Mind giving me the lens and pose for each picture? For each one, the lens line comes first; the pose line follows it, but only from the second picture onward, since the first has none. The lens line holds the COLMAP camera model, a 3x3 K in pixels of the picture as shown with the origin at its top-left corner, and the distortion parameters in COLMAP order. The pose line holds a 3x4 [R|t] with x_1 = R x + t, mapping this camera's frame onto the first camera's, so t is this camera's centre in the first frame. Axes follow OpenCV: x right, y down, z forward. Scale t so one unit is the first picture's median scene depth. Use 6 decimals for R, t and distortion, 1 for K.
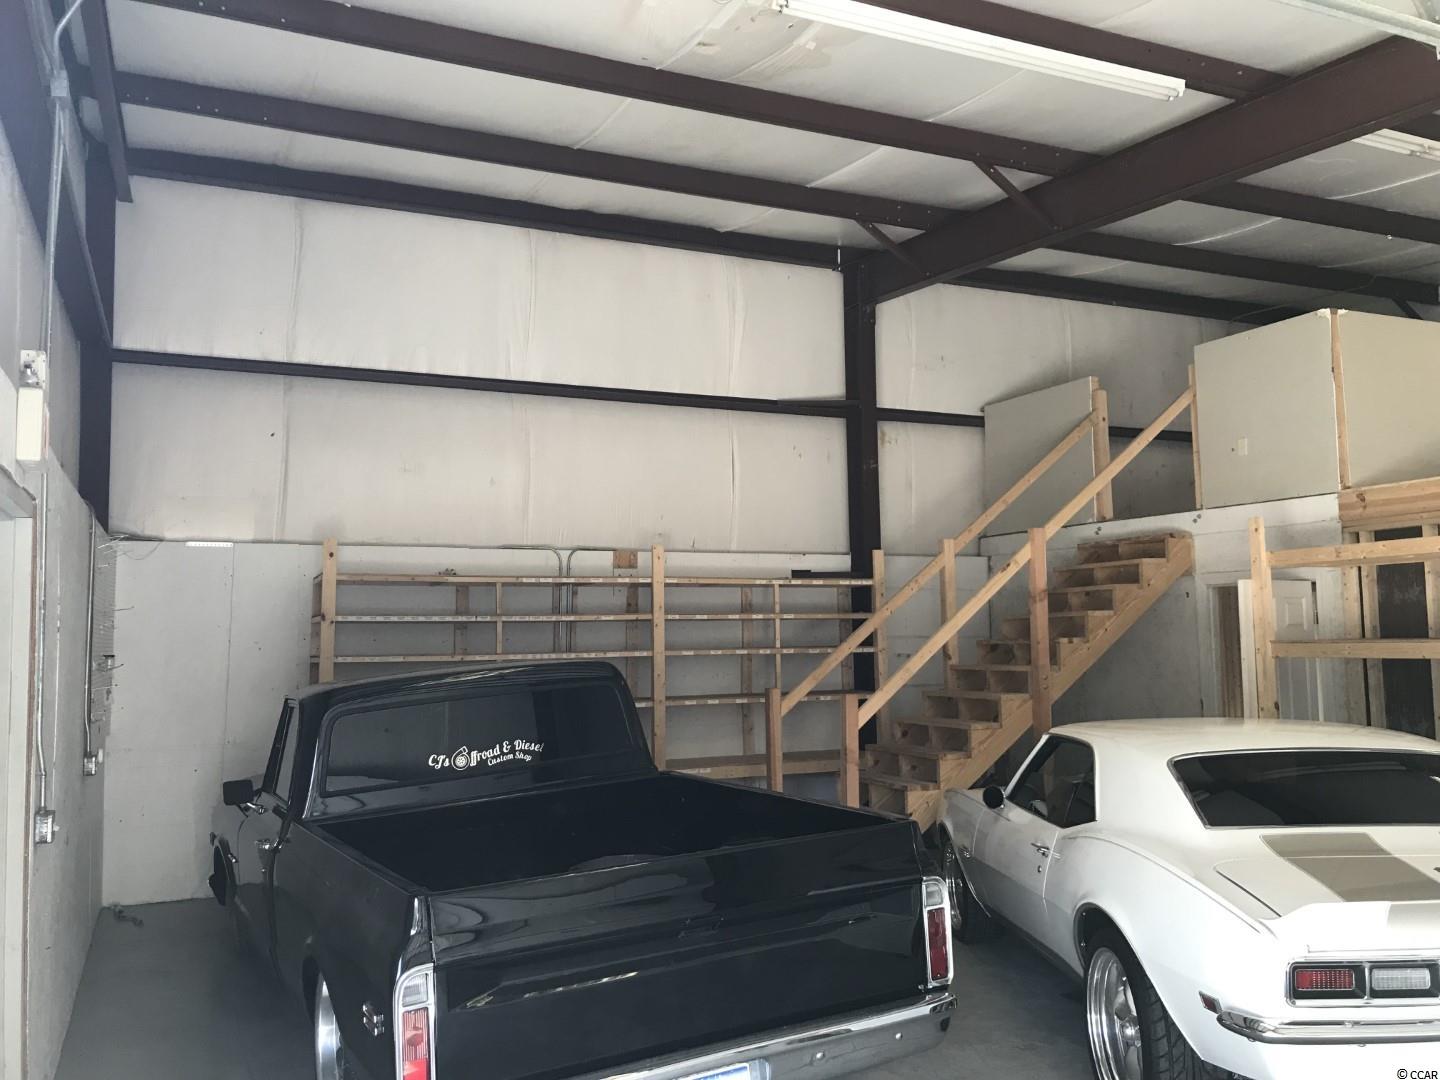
lens RADIAL K [[1176.0, 0, 717.6], [0, 1176.0, 526.0], [0, 0, 1]] dist [0.067718, -0.089511]
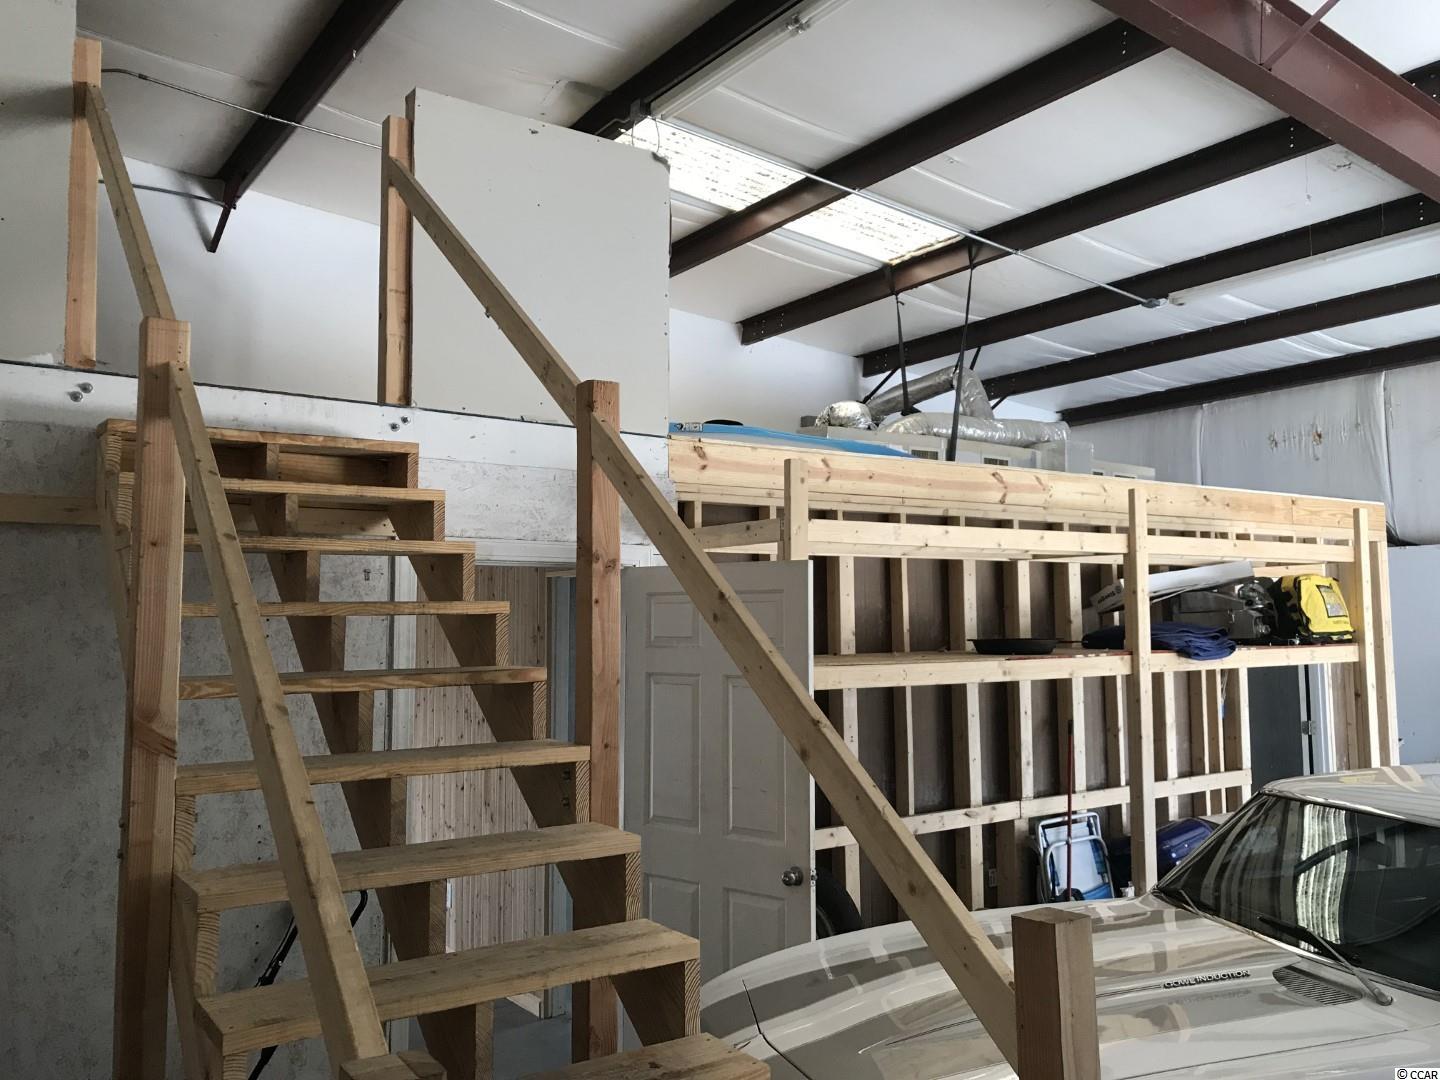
lens RADIAL K [[1176.0, 0, 712.6], [0, 1176.0, 530.3], [0, 0, 1]] dist [0.067718, -0.089511]
pose [[-0.191711, 0.090974, 0.977226, -0.111126], [-0.086451, 0.990259, -0.109147, 0.088600], [-0.977636, -0.105407, -0.181979, 1.046787]]
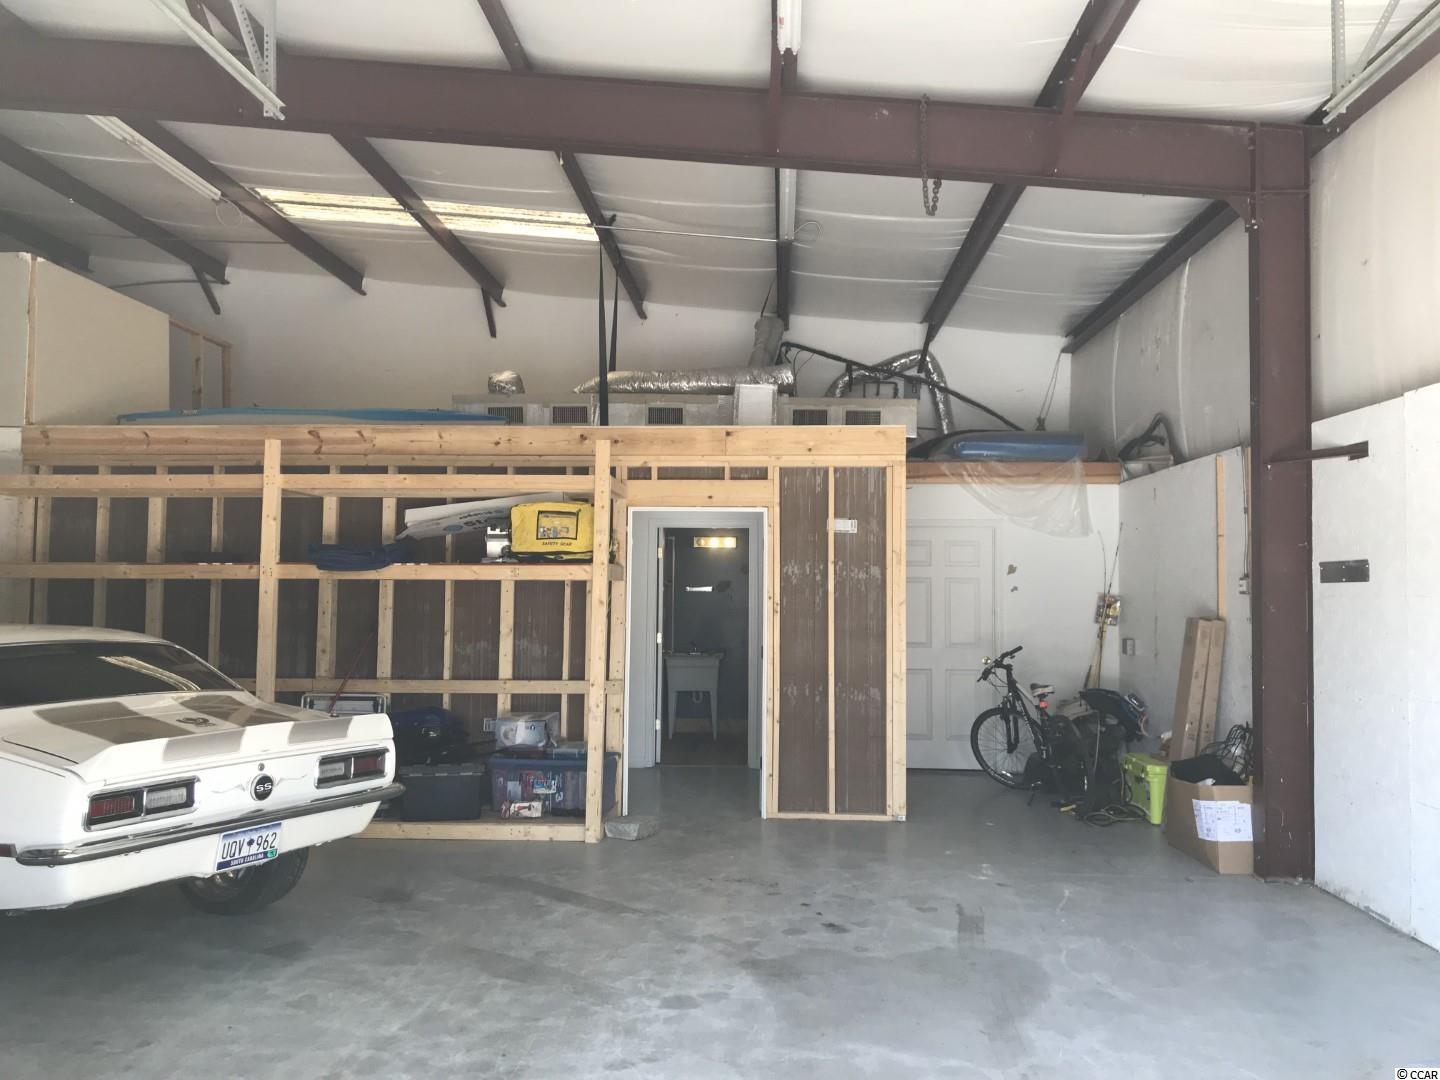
lens RADIAL K [[1176.0, 0, 701.6], [0, 1176.0, 538.3], [0, 0, 1]] dist [0.067718, -0.089511]
pose [[0.469320, 0.051613, 0.881519, -0.129200], [-0.104208, 0.994552, -0.002751, 0.010702], [-0.876858, -0.090570, 0.472141, -0.053853]]
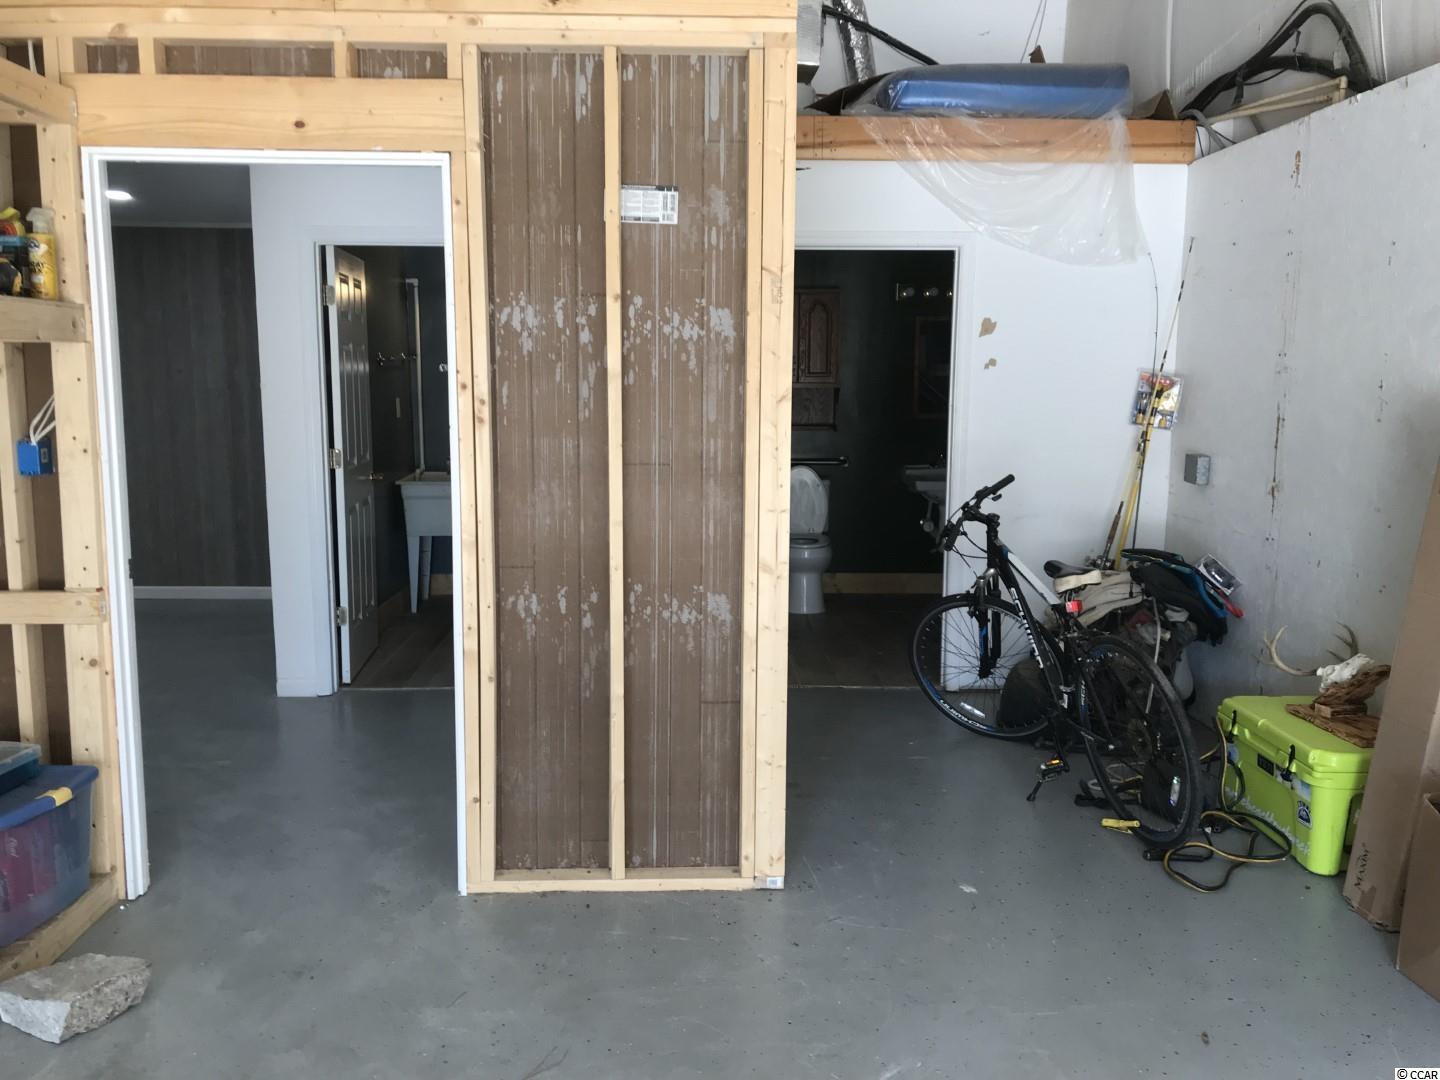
lens RADIAL K [[1176.0, 0, 708.7], [0, 1176.0, 533.7], [0, 0, 1]] dist [0.067718, -0.089511]
pose [[0.381024, -0.115097, 0.917373, 0.425246], [-0.104320, 0.980533, 0.166350, 0.025586], [-0.918661, -0.159084, 0.361600, 0.125996]]
